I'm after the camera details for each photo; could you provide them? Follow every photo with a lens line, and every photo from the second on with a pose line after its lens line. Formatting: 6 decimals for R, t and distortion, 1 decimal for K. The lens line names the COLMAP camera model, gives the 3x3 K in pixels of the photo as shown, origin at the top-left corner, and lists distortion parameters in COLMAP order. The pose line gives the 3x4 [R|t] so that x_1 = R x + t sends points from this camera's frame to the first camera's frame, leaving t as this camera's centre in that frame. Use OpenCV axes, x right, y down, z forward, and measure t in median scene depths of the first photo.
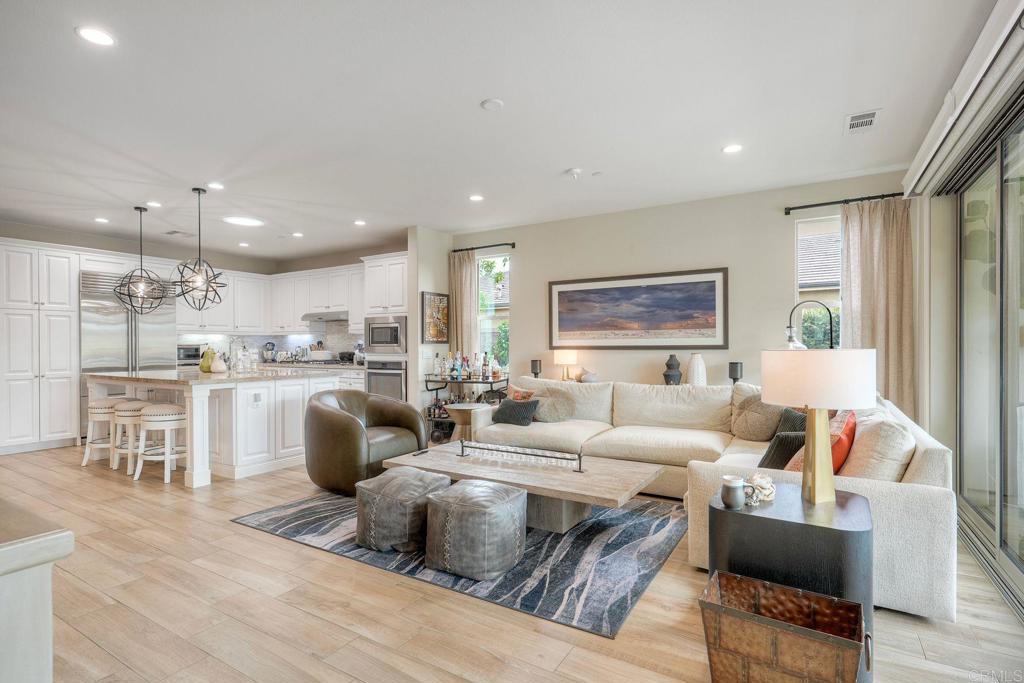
lens RADIAL K [[501.9, 0, 512.2], [0, 501.9, 347.5], [0, 0, 1]] dist [-0.002927, 0.002421]
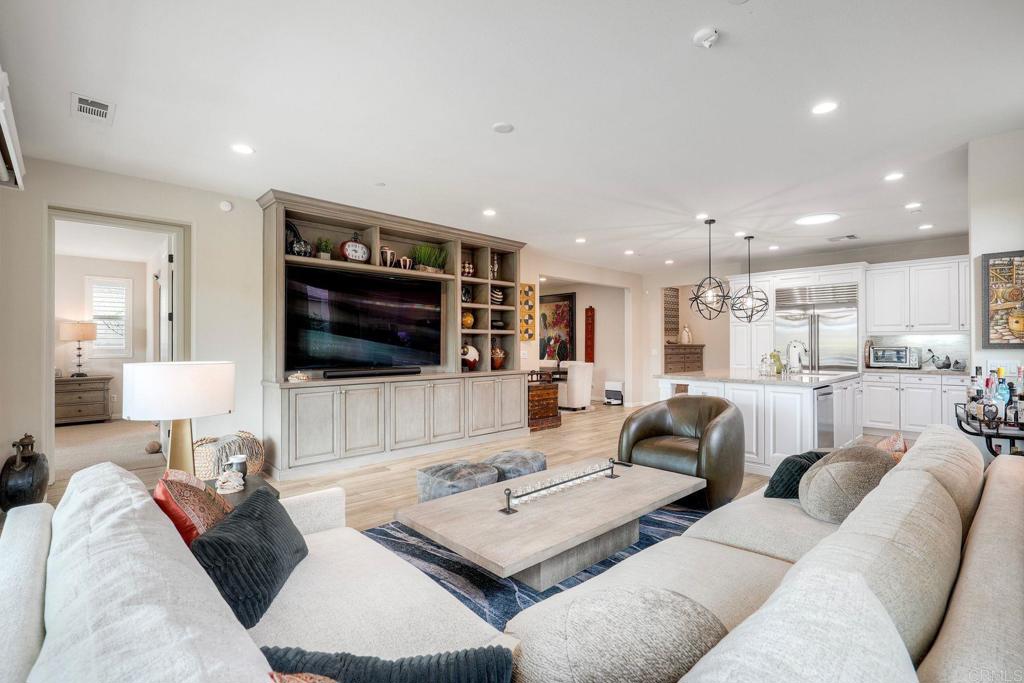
lens RADIAL K [[464.1, 0, 512.5], [0, 464.1, 341.4], [0, 0, 1]] dist [-0.007326, 0.002452]
pose [[-0.255959, -0.002725, -0.966684, 0.496535], [-0.003790, 0.999991, -0.001815, -0.015077], [0.966680, 0.003199, -0.255967, 0.696387]]
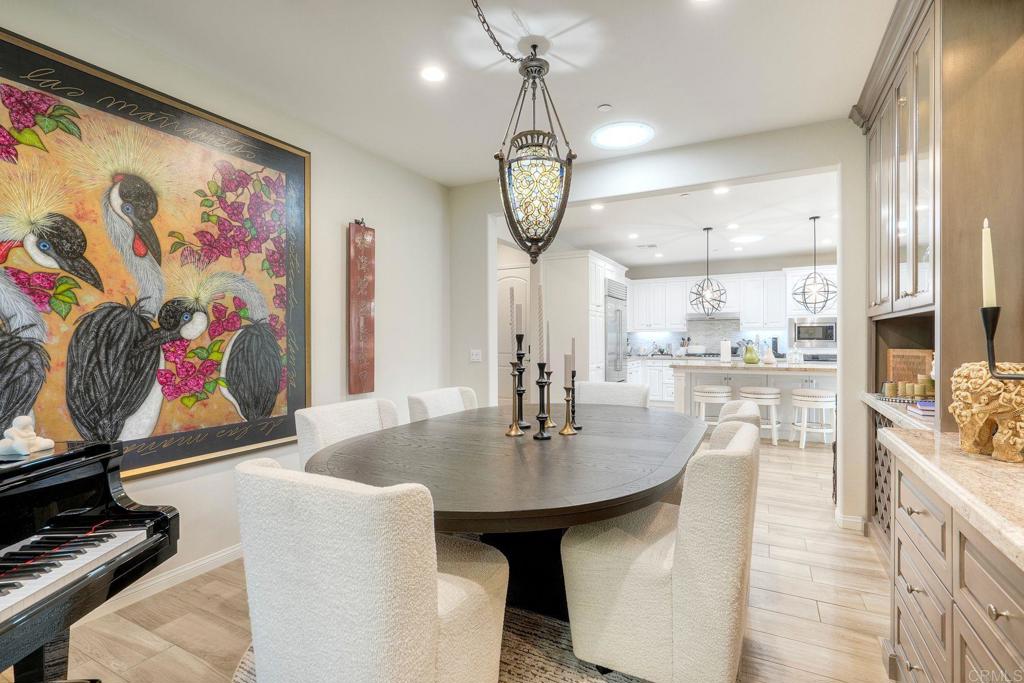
lens RADIAL K [[464.1, 0, 513.0], [0, 464.1, 343.4], [0, 0, 1]] dist [-0.007326, 0.002452]
pose [[0.998395, -0.000321, 0.056635, -1.234645], [0.000182, 0.999997, 0.002451, -0.001903], [-0.056635, -0.002437, 0.998392, -0.100984]]
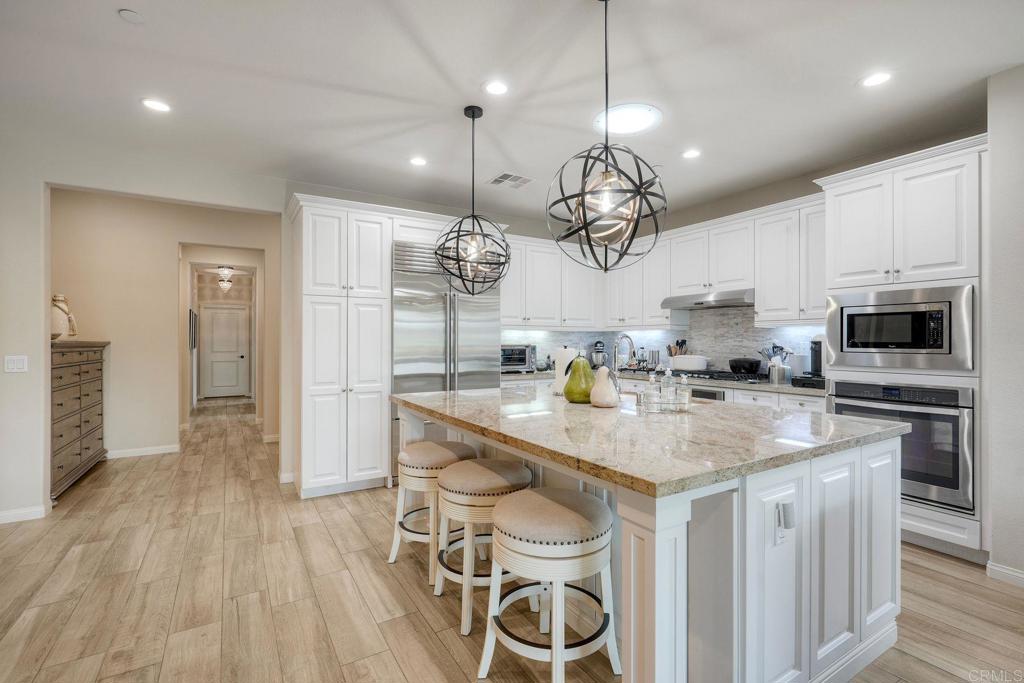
lens RADIAL K [[464.1, 0, 515.0], [0, 464.1, 341.6], [0, 0, 1]] dist [-0.007326, 0.002452]
pose [[0.893020, 0.005367, -0.449985, -0.440999], [-0.006839, 0.999975, -0.001646, -0.011994], [0.449965, 0.004547, 0.893035, 0.527830]]
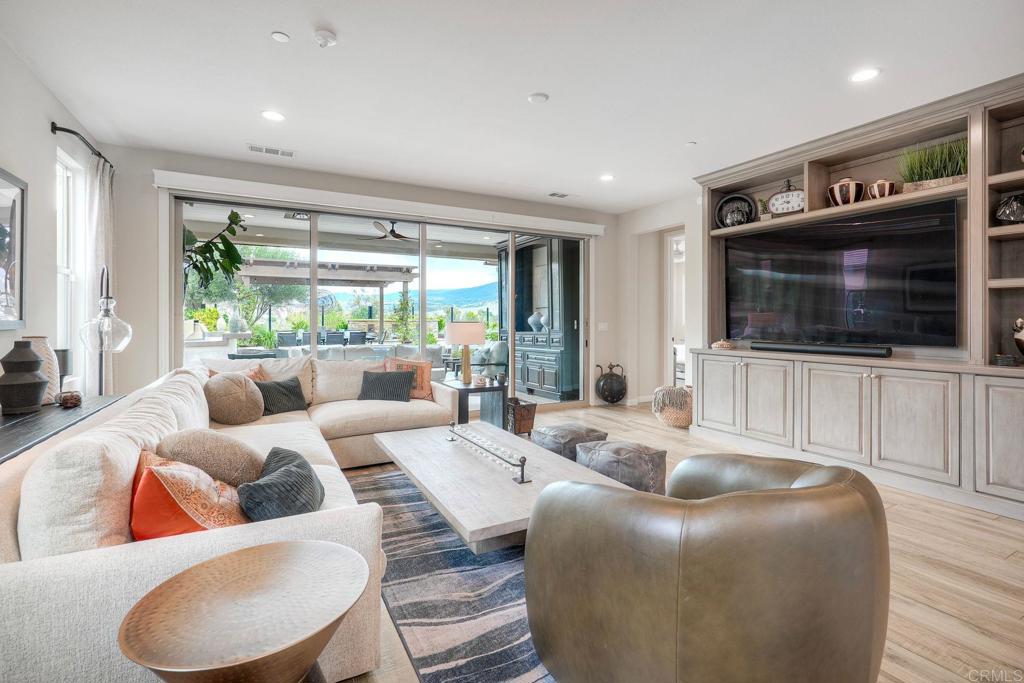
lens RADIAL K [[464.1, 0, 519.2], [0, 464.1, 320.3], [0, 0, 1]] dist [-0.007326, 0.002452]
pose [[-0.871562, 0.003491, 0.490272, -0.268688], [0.006782, 0.999965, 0.004936, -0.004225], [-0.490238, 0.007628, -0.871555, 1.041911]]
